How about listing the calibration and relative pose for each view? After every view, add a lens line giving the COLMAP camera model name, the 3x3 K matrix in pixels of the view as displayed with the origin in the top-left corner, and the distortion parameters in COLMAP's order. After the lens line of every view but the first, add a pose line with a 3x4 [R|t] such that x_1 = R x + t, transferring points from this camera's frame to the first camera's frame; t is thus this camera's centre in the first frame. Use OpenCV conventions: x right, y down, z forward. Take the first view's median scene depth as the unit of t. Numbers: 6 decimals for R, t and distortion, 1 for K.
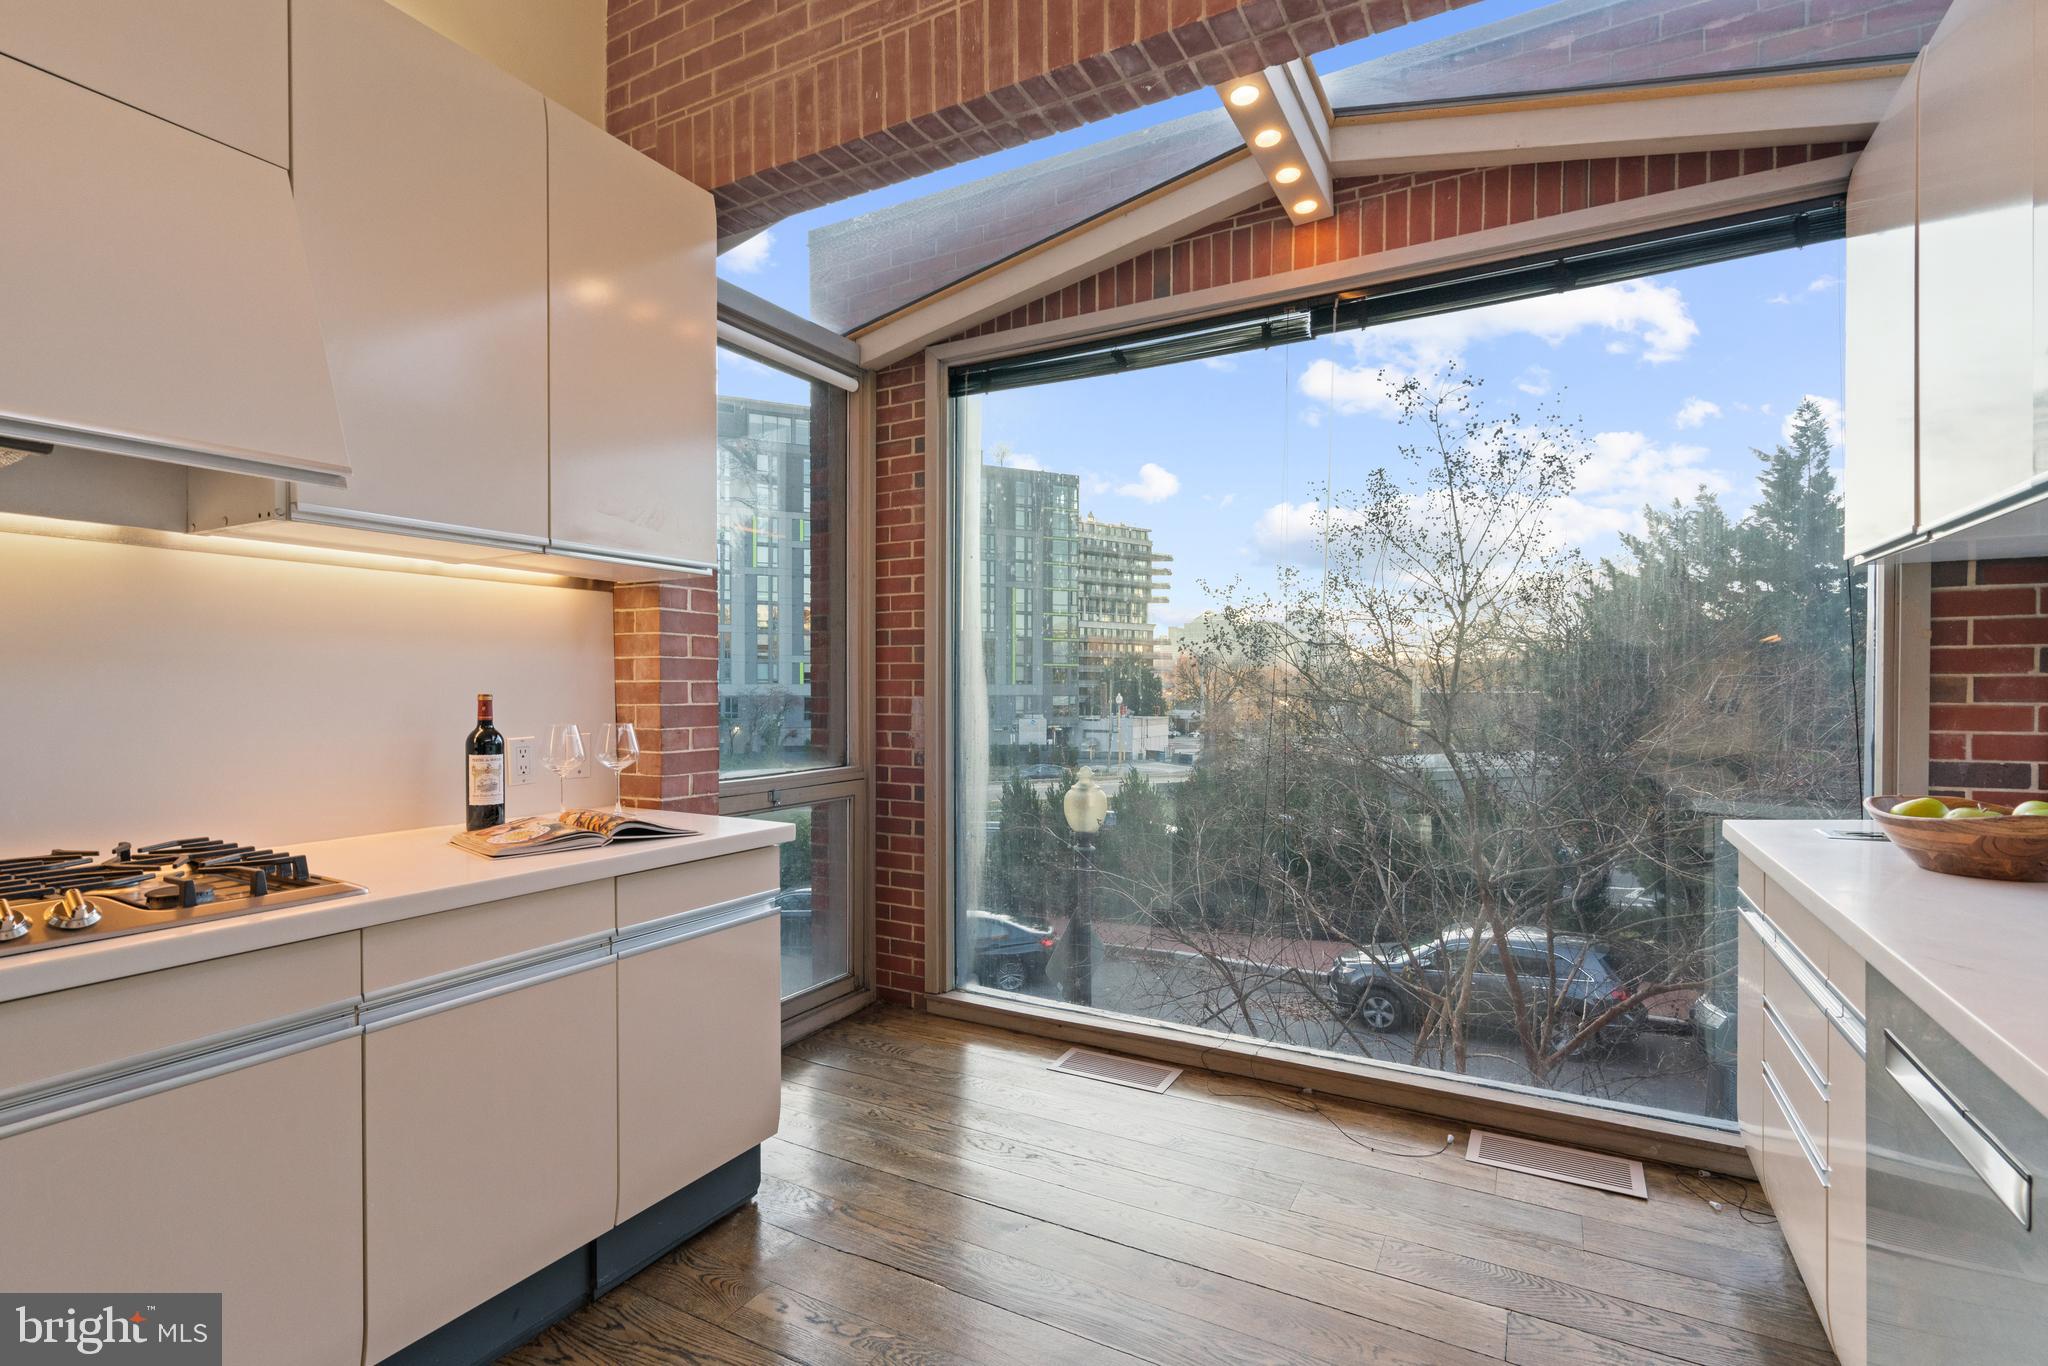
lens RADIAL K [[936.8, 0, 1041.0], [0, 936.8, 691.1], [0, 0, 1]] dist [-0.010210, 0.003294]
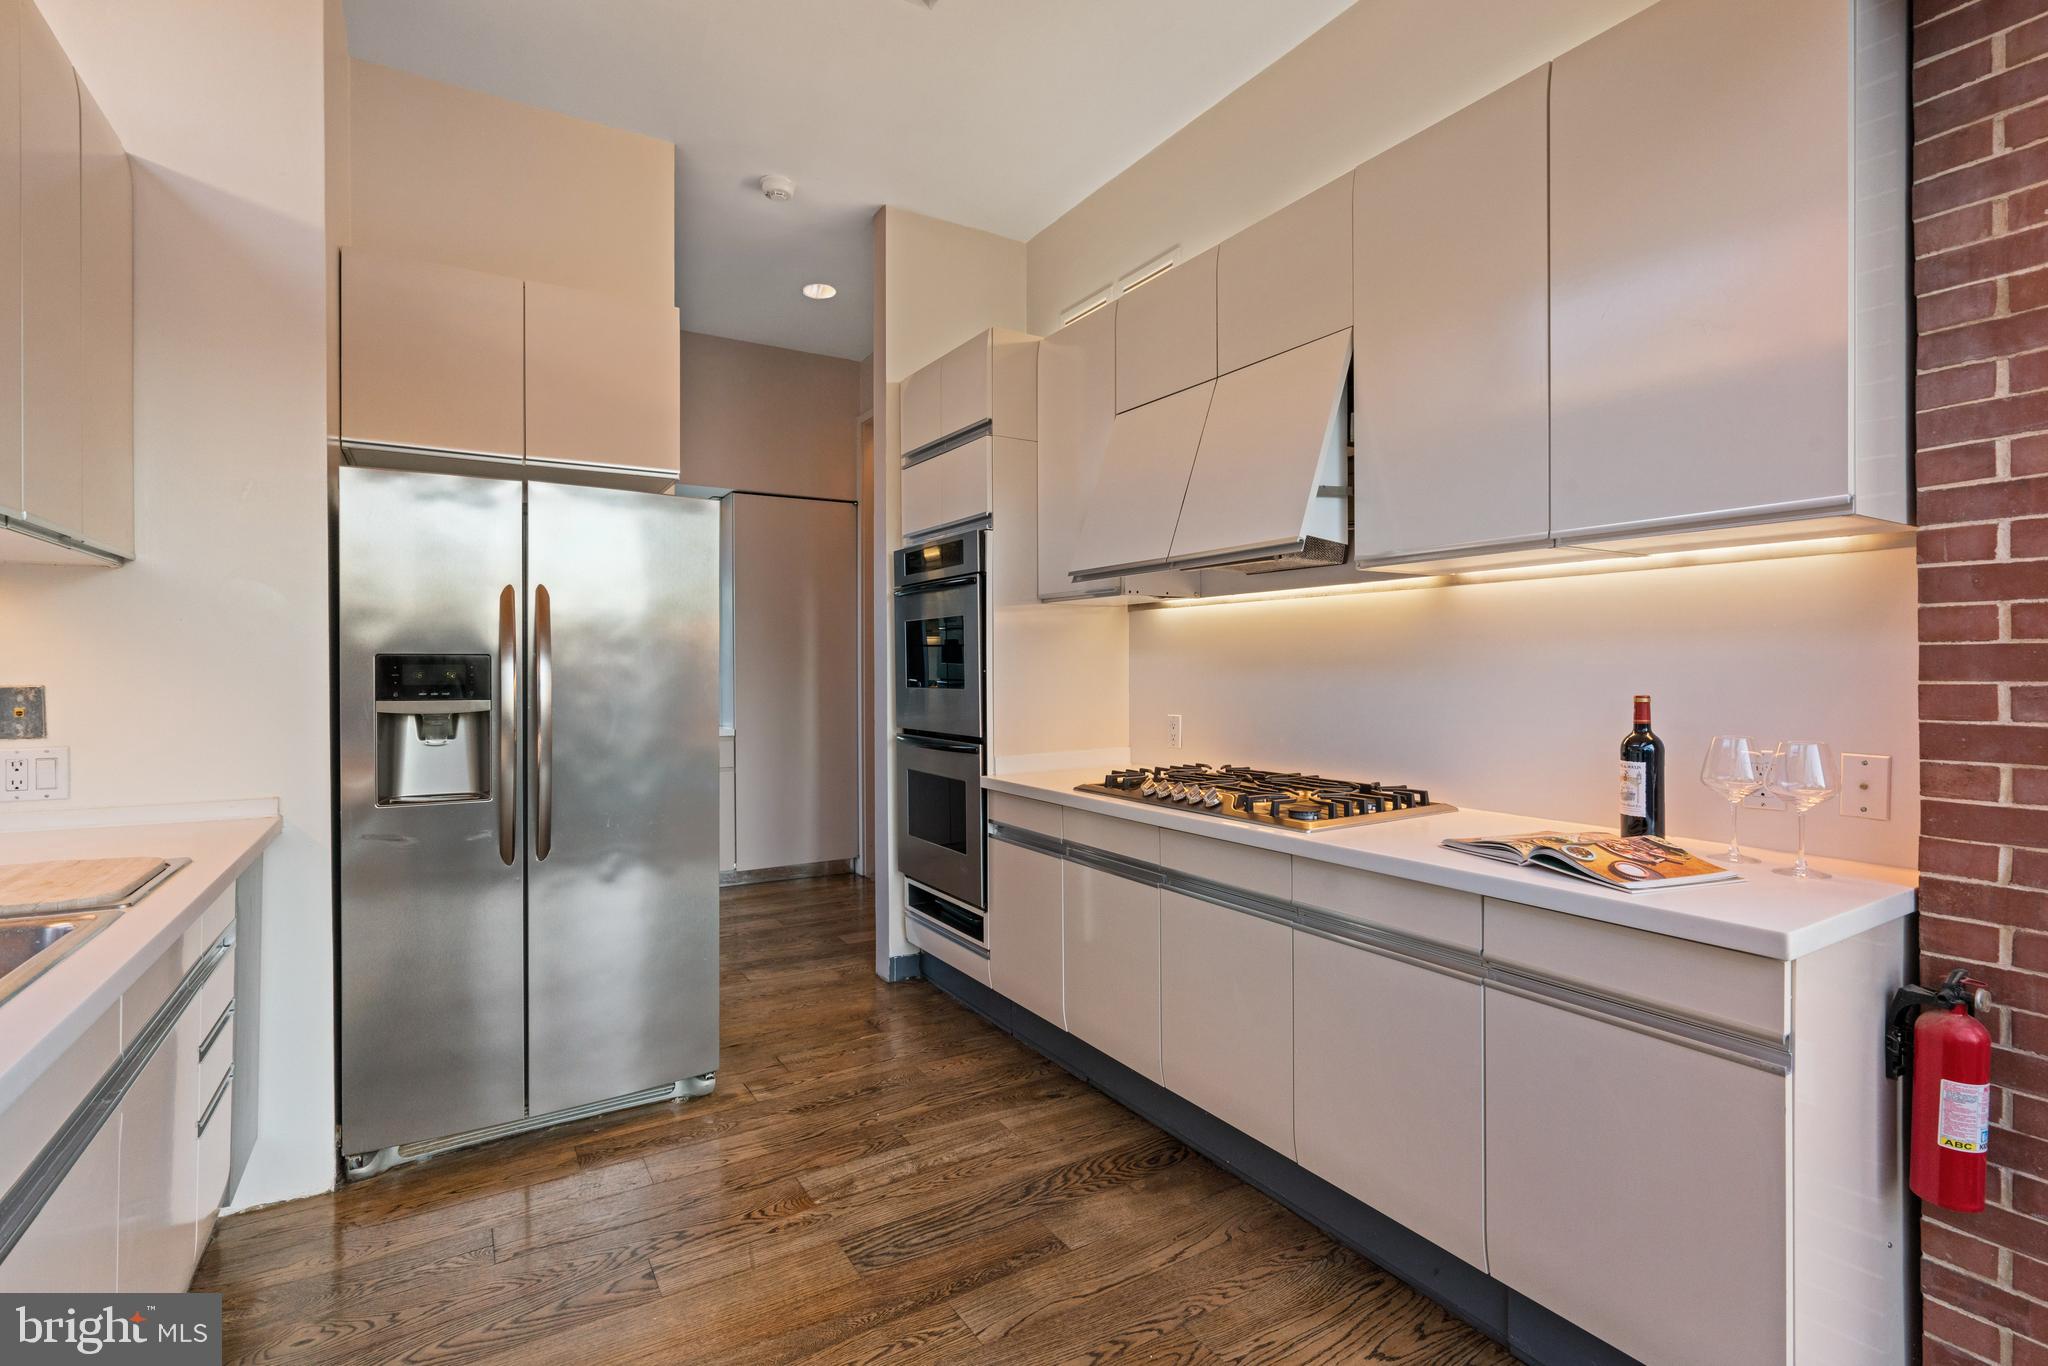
lens RADIAL K [[936.8, 0, 1015.7], [0, 936.8, 686.6], [0, 0, 1]] dist [-0.010210, 0.003294]
pose [[-0.496126, 0.007276, -0.868220, 0.441631], [-0.009227, 0.999864, 0.013651, -0.010732], [0.868202, 0.014783, -0.495991, 0.775535]]
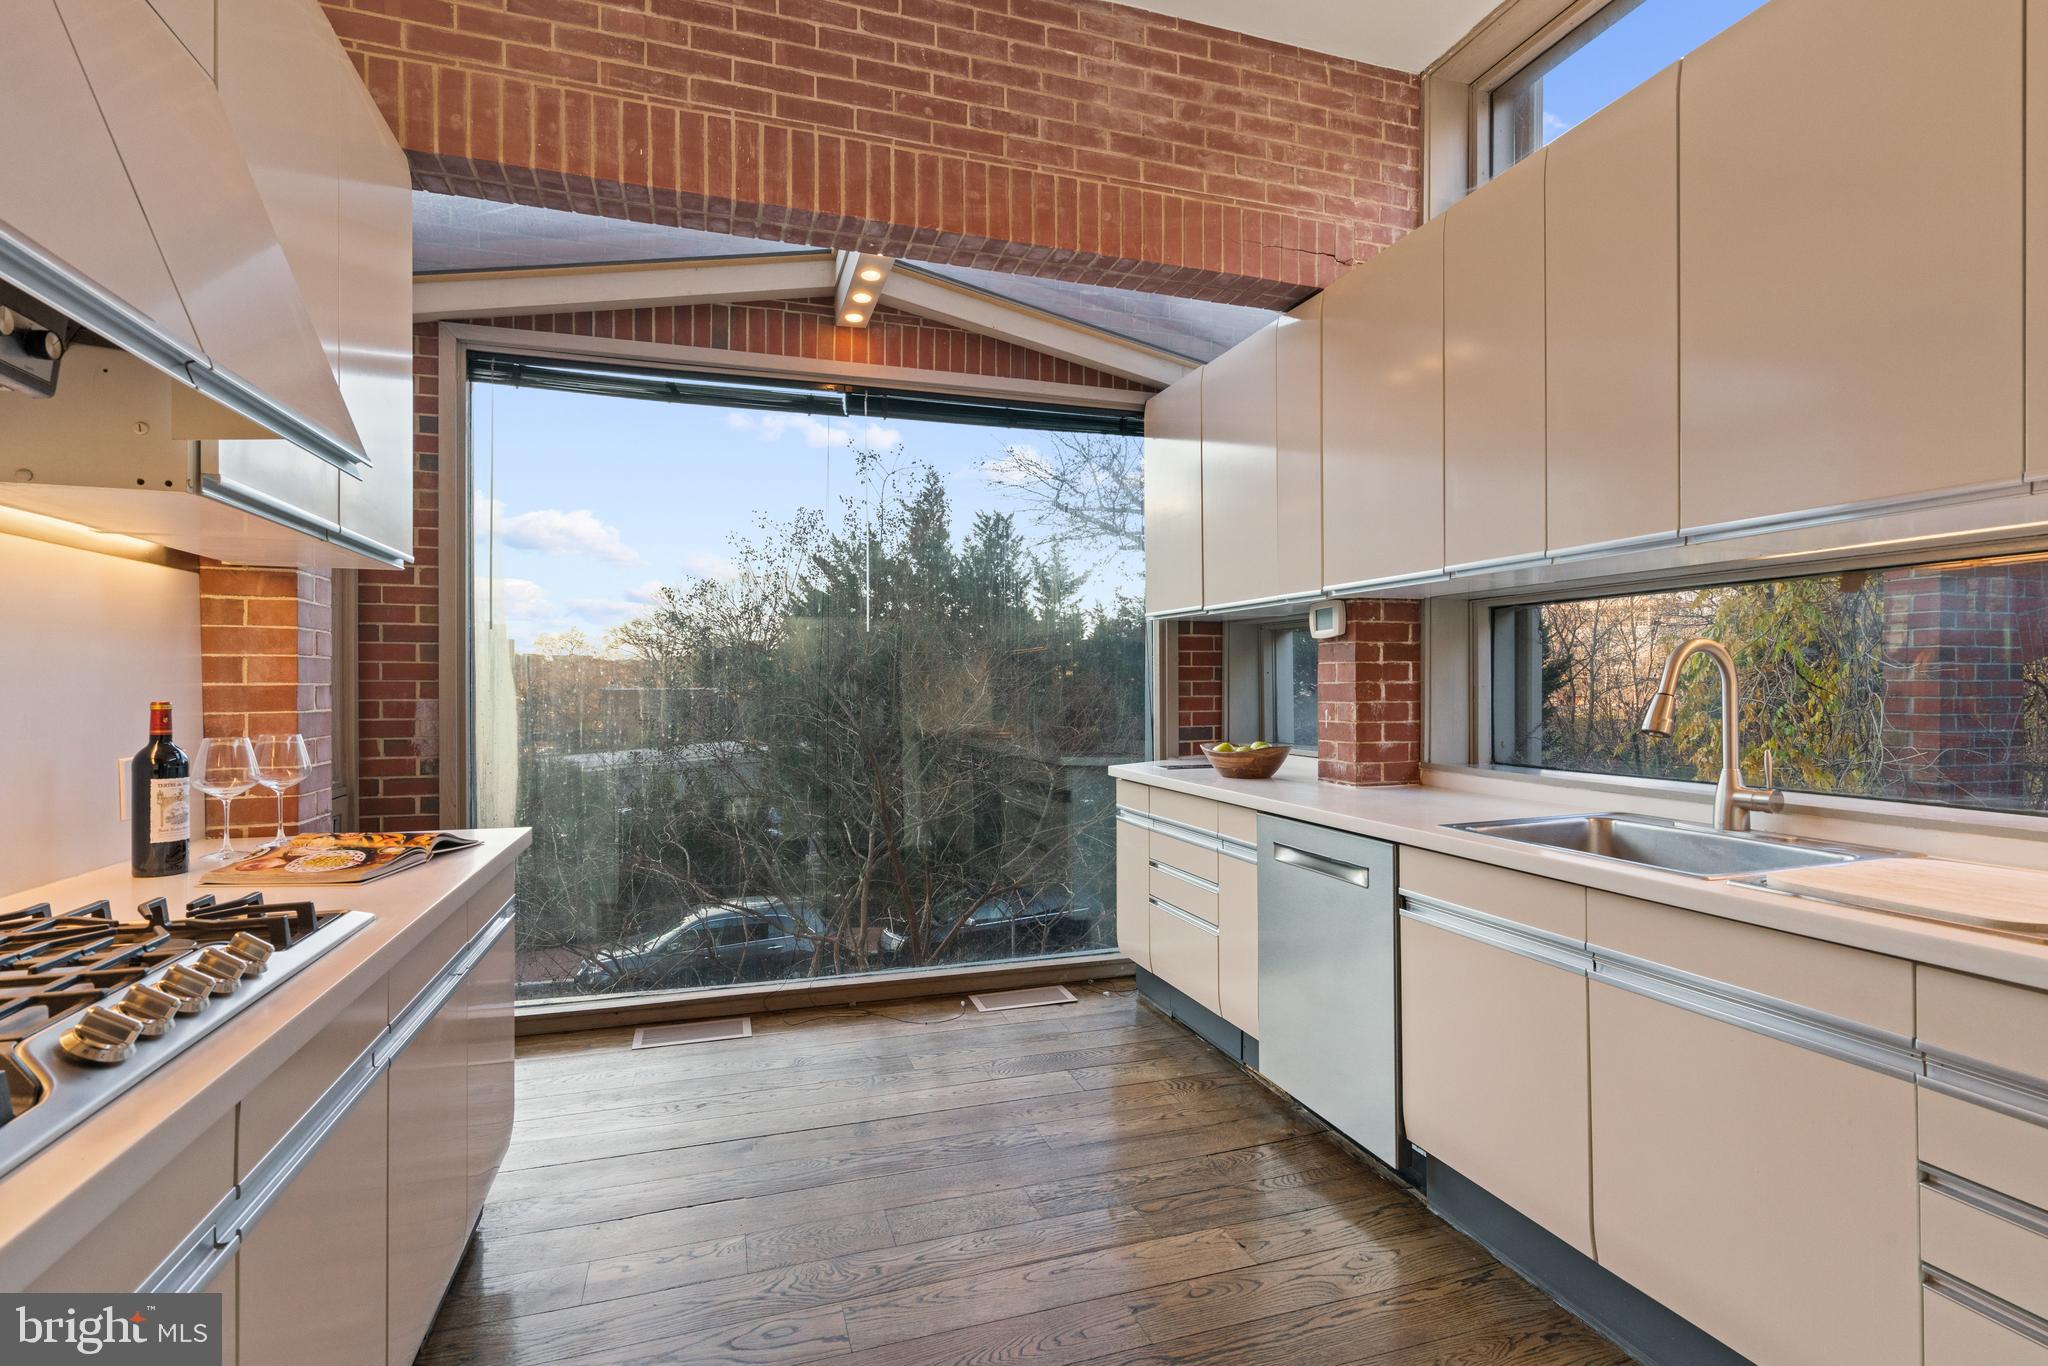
lens RADIAL K [[936.8, 0, 1007.6], [0, 936.8, 668.1], [0, 0, 1]] dist [-0.010210, 0.003294]
pose [[0.694205, 0.012153, 0.719674, -0.561926], [0.003077, 0.999798, -0.019852, -0.006361], [-0.719771, 0.015996, 0.694028, -0.054247]]
